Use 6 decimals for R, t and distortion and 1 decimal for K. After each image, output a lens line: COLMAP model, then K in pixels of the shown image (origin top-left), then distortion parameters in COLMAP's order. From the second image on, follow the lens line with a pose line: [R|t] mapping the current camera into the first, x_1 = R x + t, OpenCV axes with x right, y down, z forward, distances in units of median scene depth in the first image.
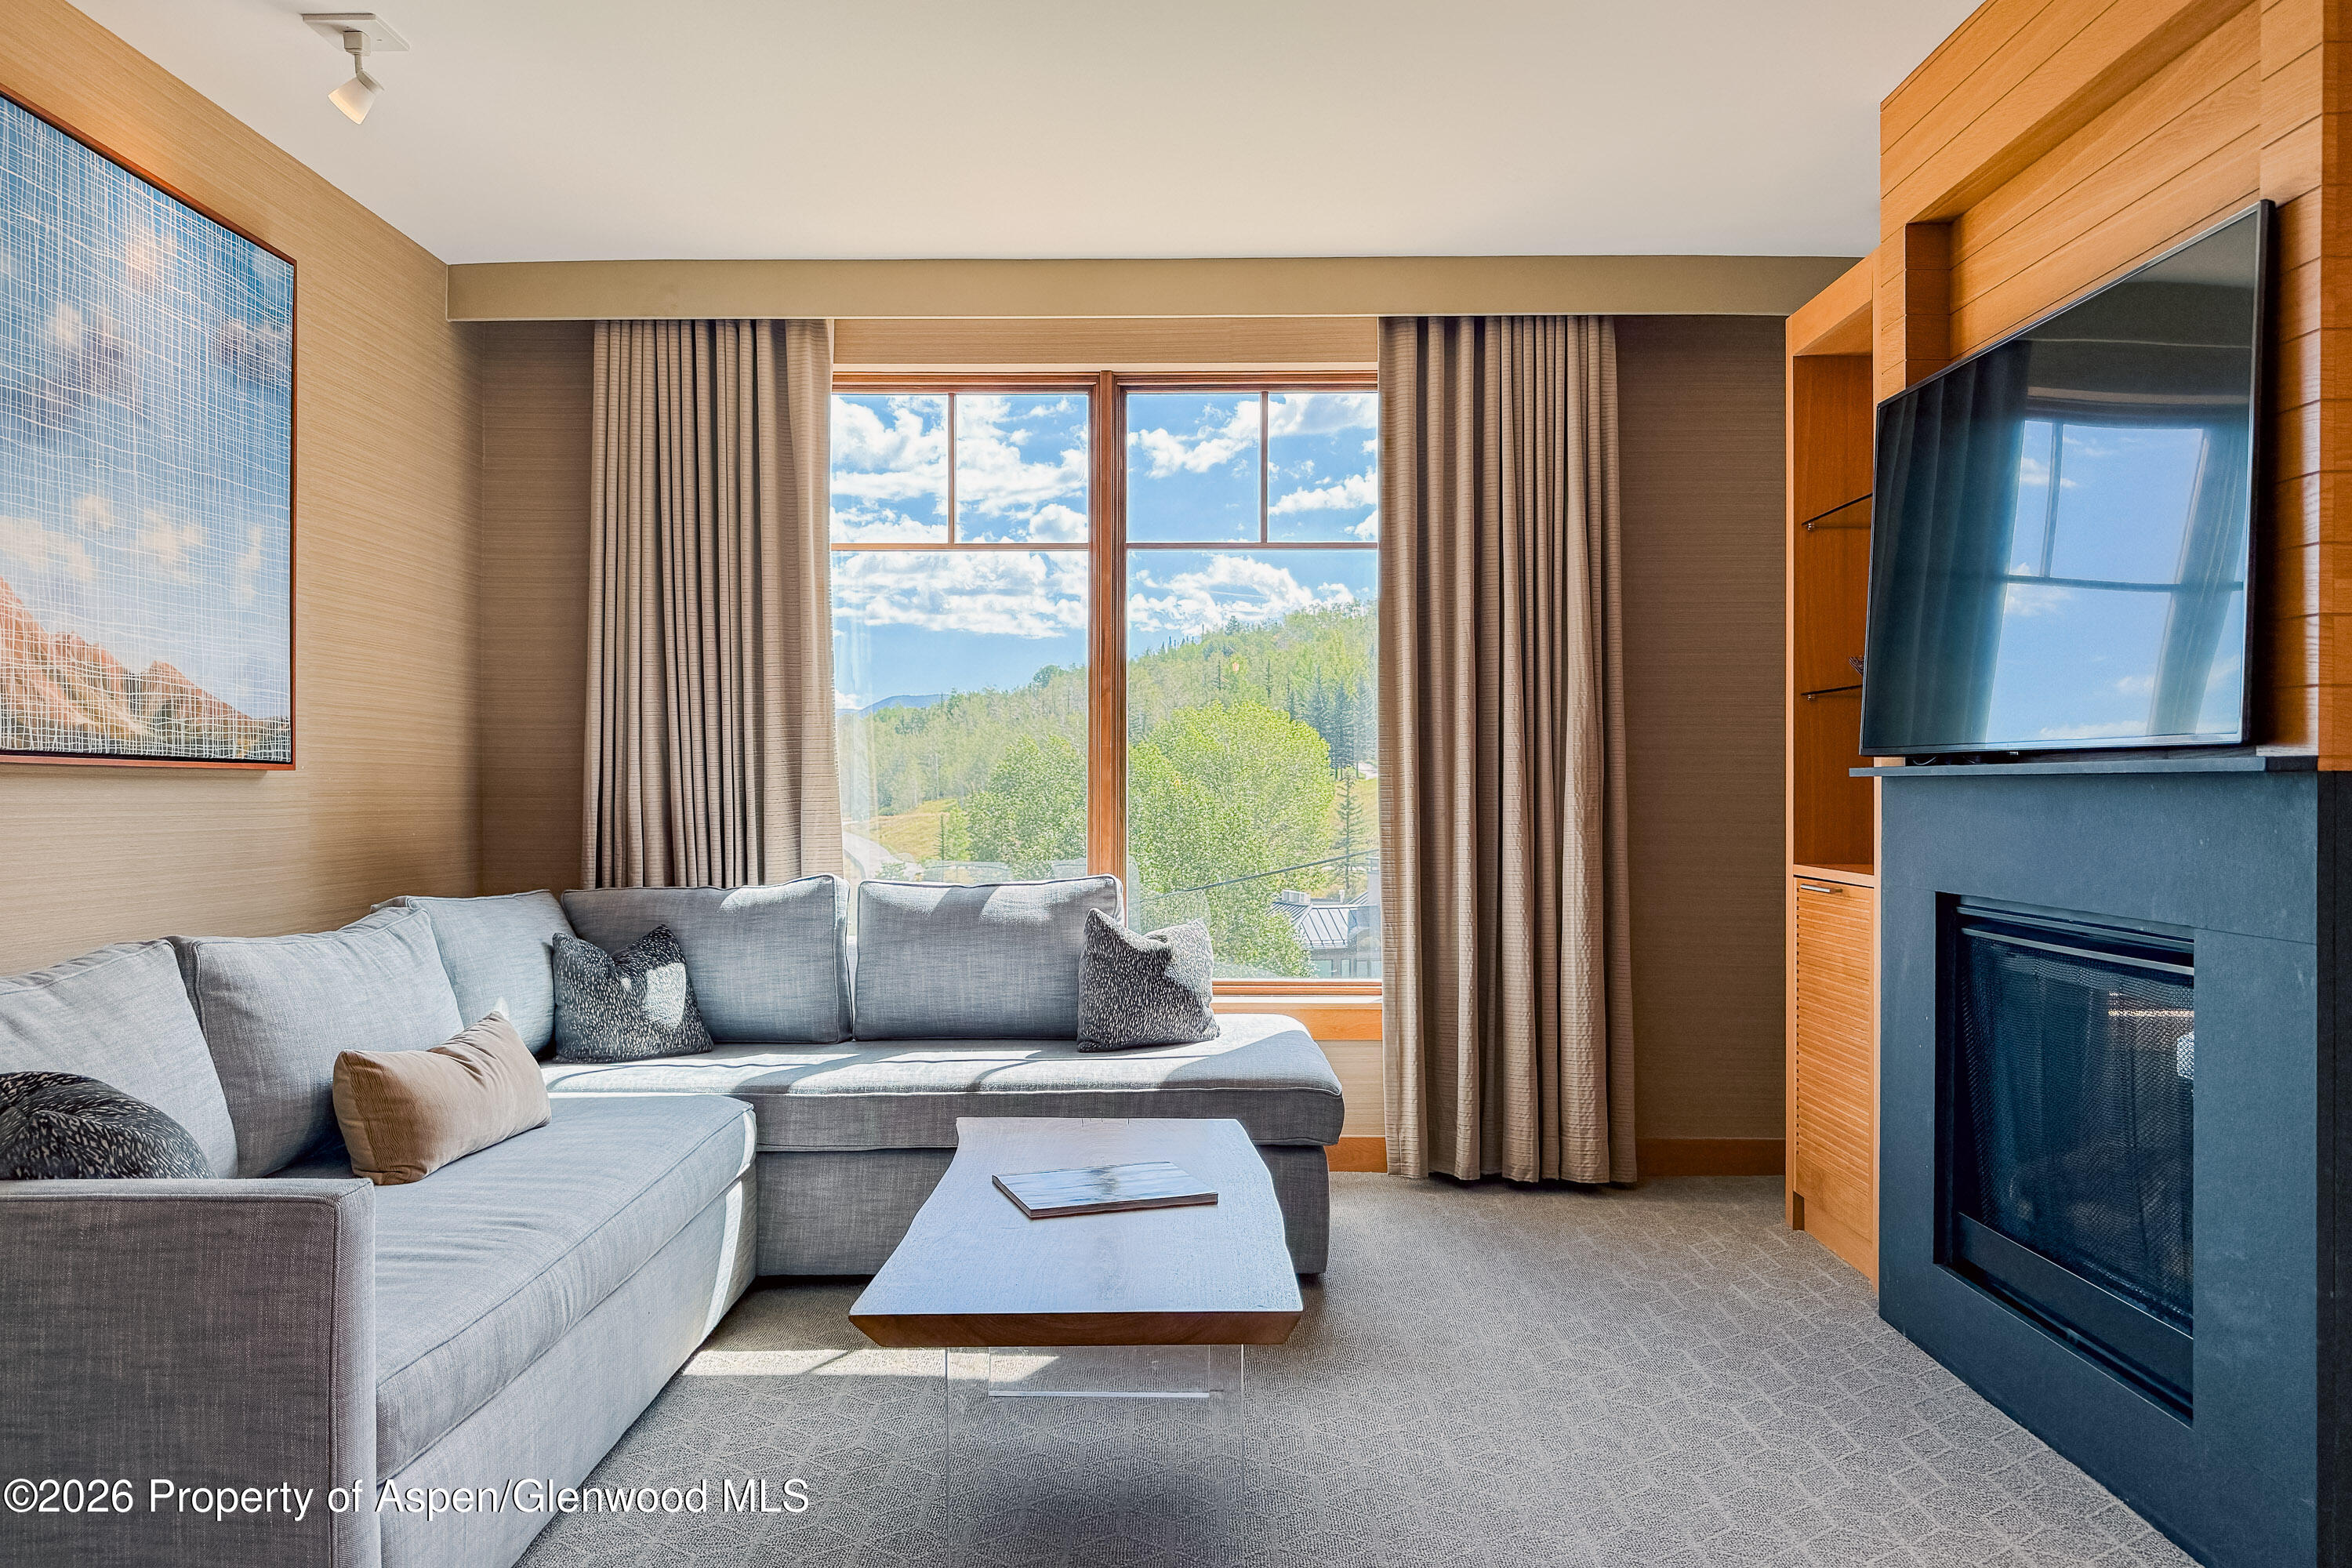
lens RADIAL K [[1718.7, 0, 1146.9], [0, 1718.7, 779.8], [0, 0, 1]] dist [-0.013554, -0.008215]
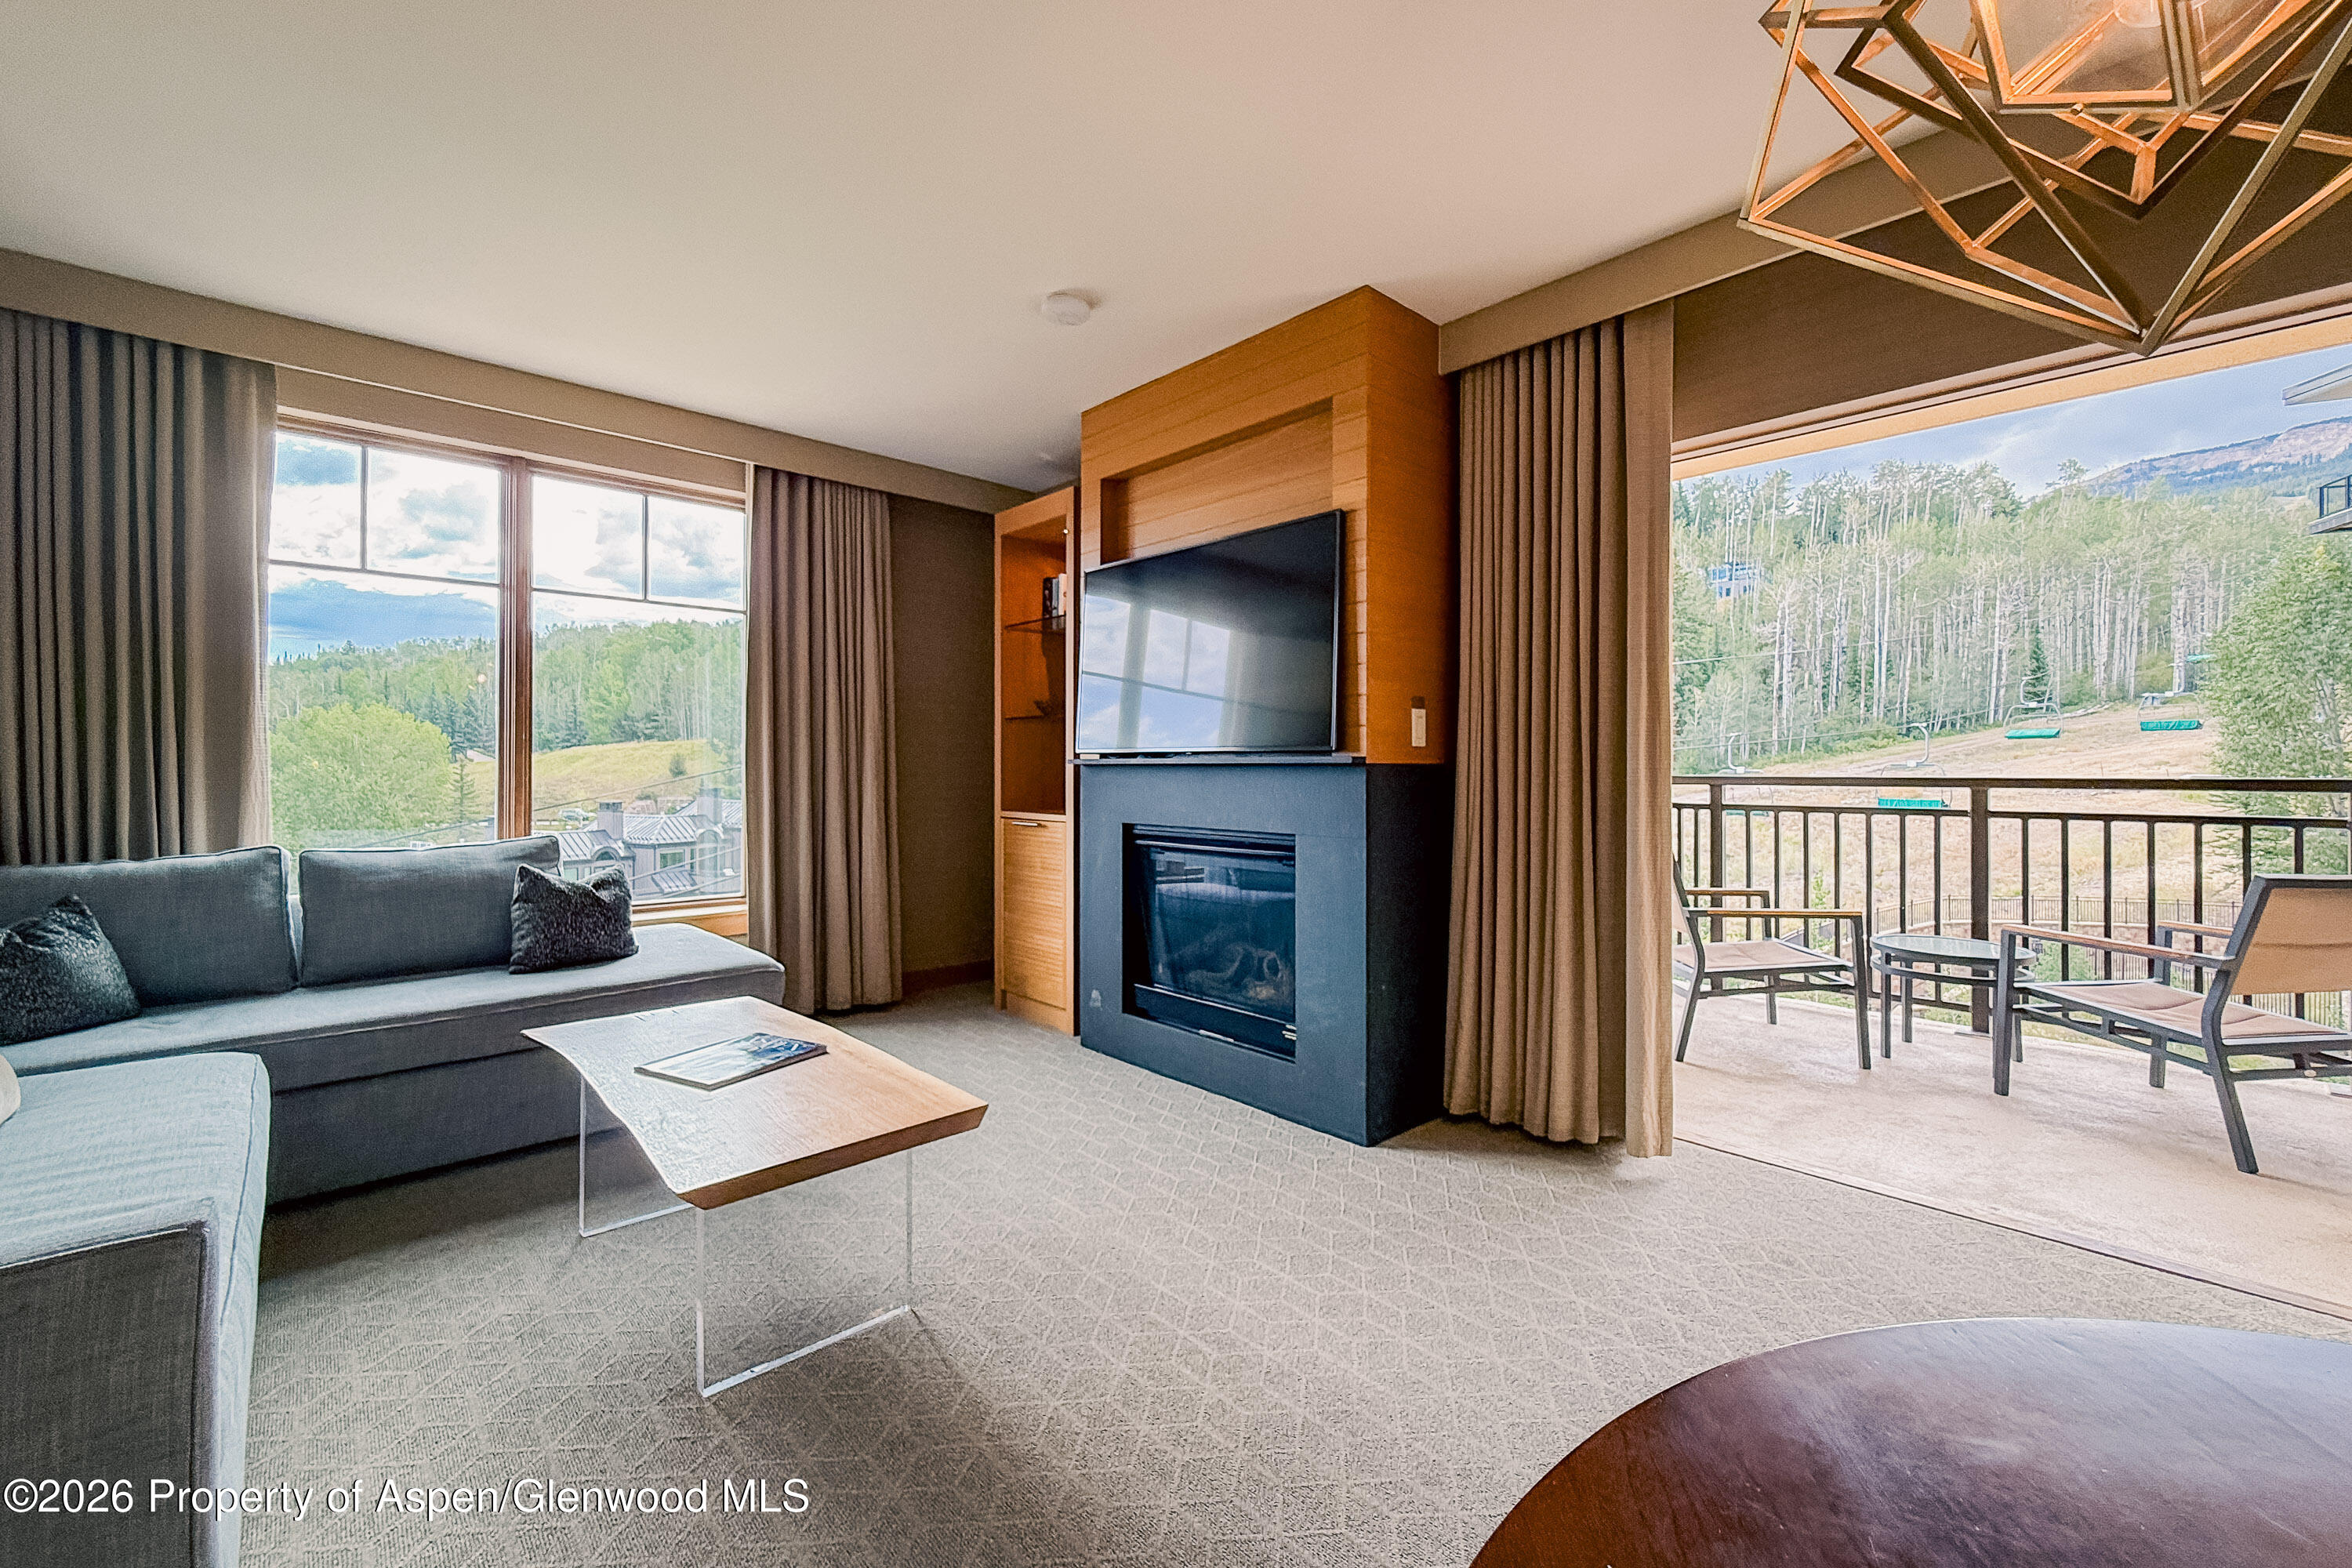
lens RADIAL K [[965.2, 0, 1168.6], [0, 965.2, 764.7], [0, 0, 1]] dist [-0.006524, -0.000233]
pose [[0.722876, 0.003959, 0.690967, -0.208351], [-0.004525, 0.999989, -0.000995, -0.000326], [-0.690963, -0.002407, 0.722886, 0.129431]]
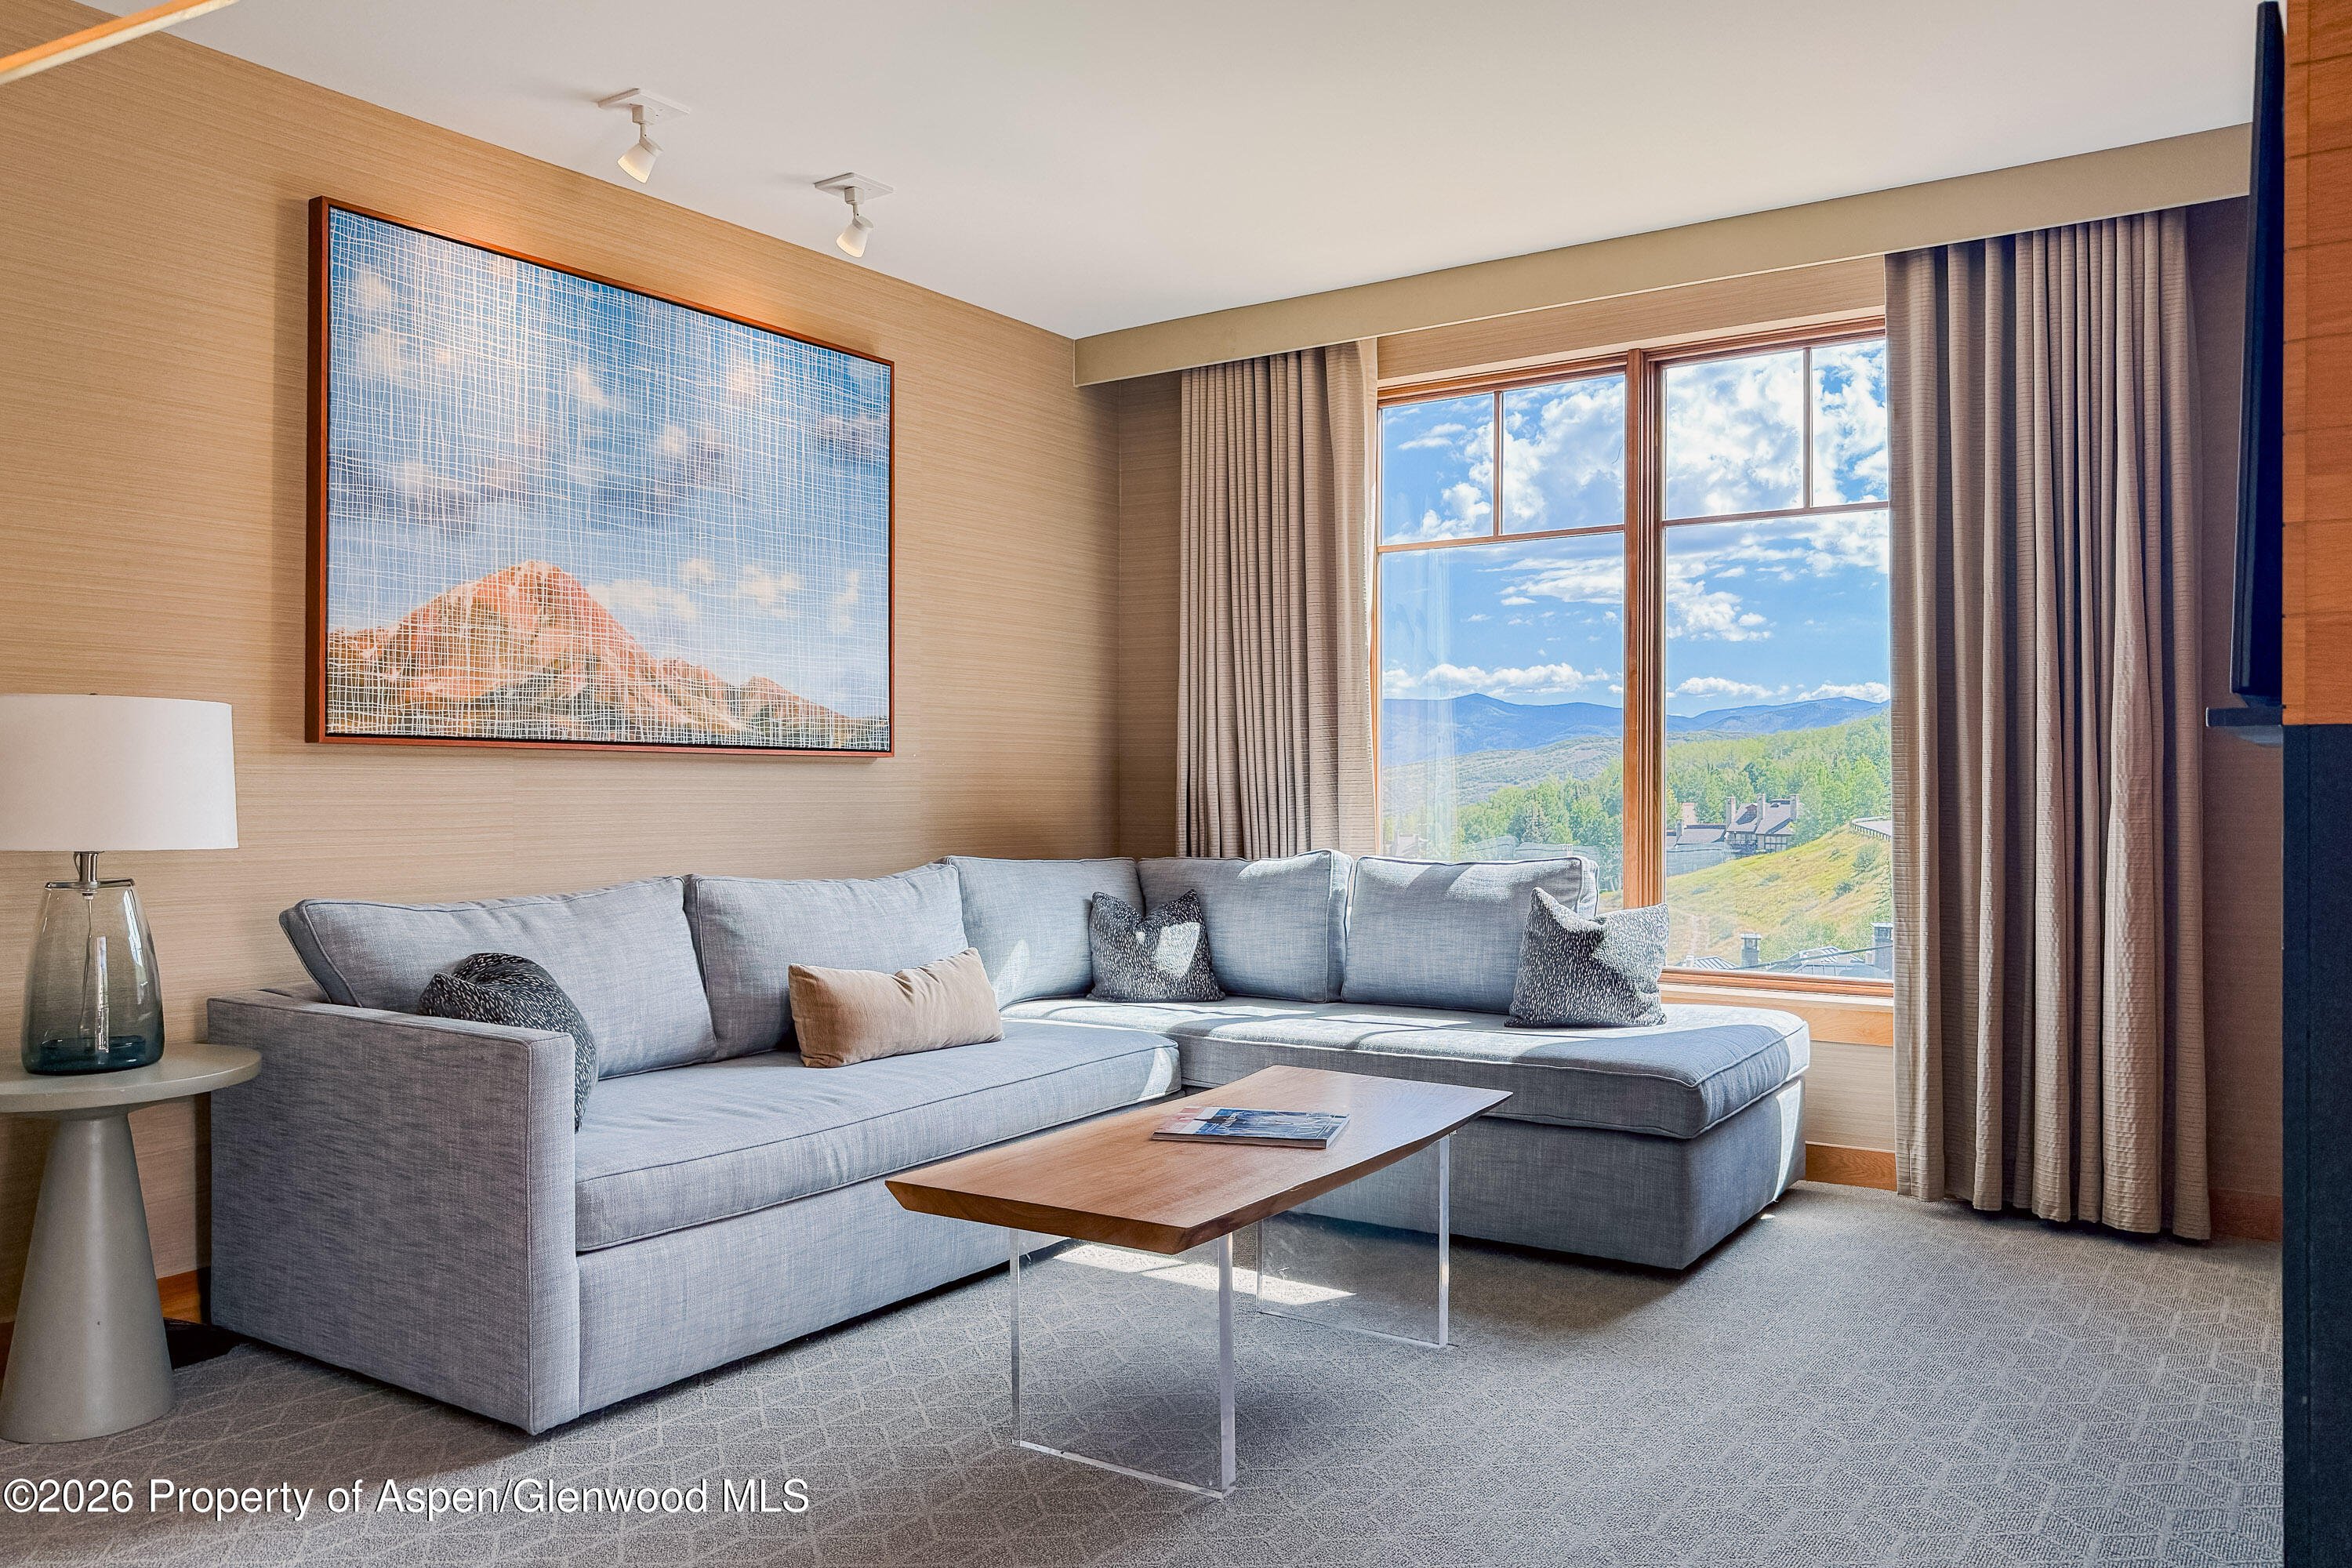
lens RADIAL K [[1688.7, 0, 1176.0], [0, 1688.7, 784.0], [0, 0, 1]] dist [0.001726, -0.068488]
pose [[0.833953, 0.001091, -0.551834, 0.349002], [0.001542, 0.999990, 0.004308, 0.008805], [0.551833, -0.004444, 0.833943, 0.048172]]
